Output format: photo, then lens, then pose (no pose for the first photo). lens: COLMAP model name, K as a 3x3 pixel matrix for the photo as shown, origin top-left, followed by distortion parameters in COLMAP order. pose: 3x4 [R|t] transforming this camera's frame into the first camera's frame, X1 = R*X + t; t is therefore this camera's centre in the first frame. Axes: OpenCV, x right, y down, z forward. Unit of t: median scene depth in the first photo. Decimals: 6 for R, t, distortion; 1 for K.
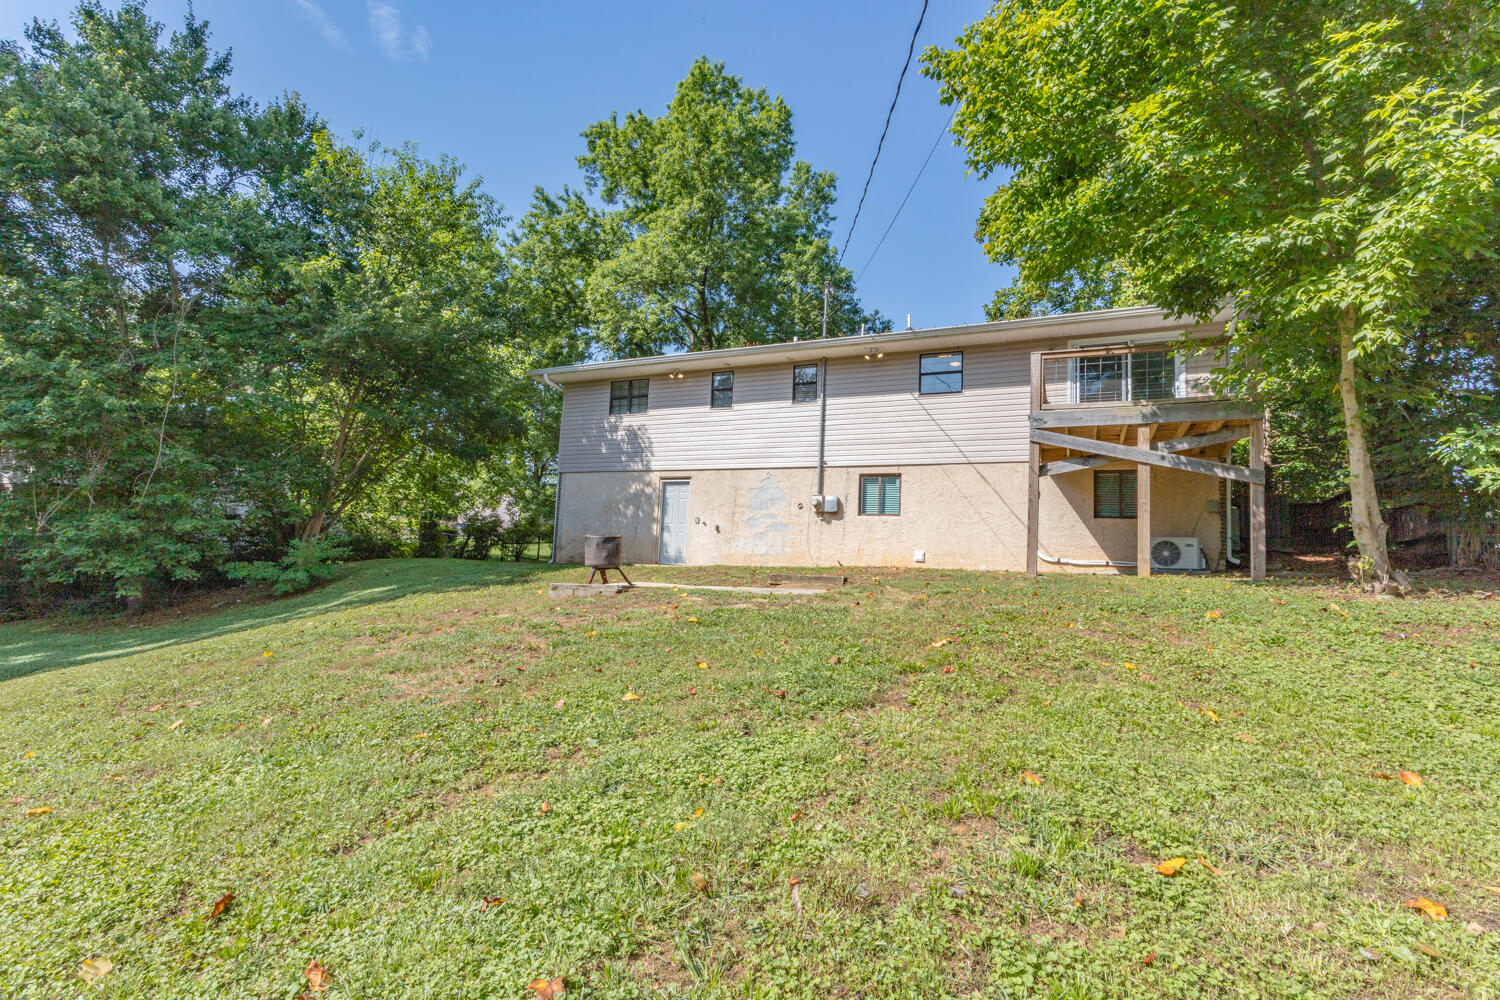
lens RADIAL K [[707.0, 0, 752.5], [0, 707.0, 487.5], [0, 0, 1]] dist [0.005579, 0.001076]
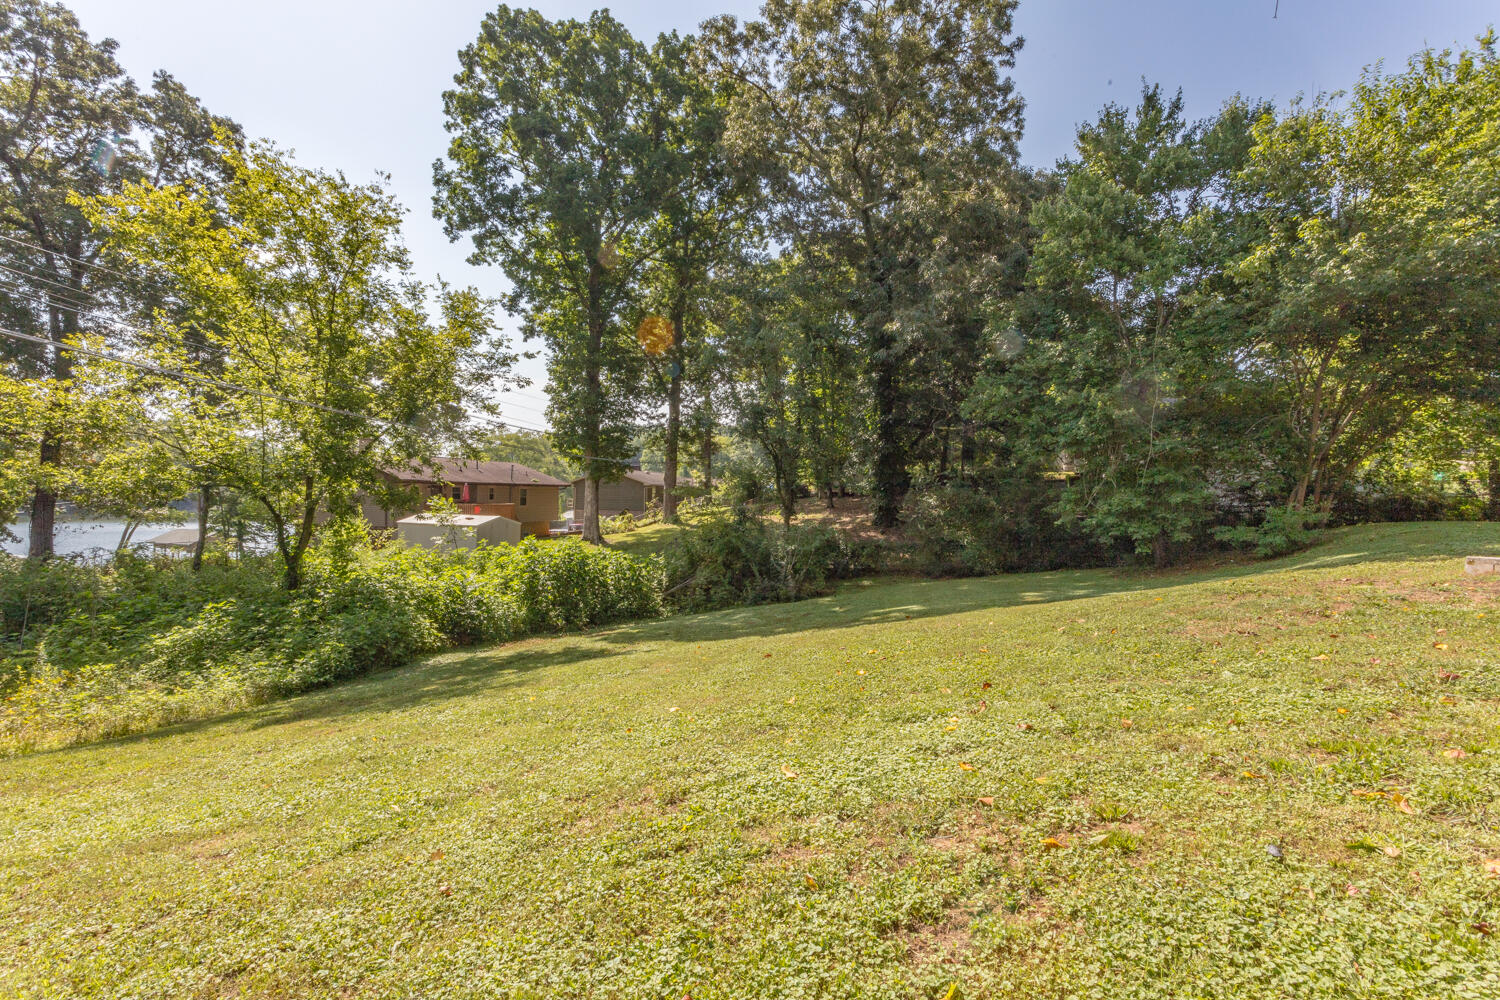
lens RADIAL K [[707.0, 0, 750.4], [0, 707.0, 499.3], [0, 0, 1]] dist [0.005579, 0.001076]
pose [[0.271078, -0.035939, -0.961886, 0.148426], [0.106563, 0.994280, -0.007118, -0.012539], [0.956641, -0.100572, 0.273357, -0.052783]]
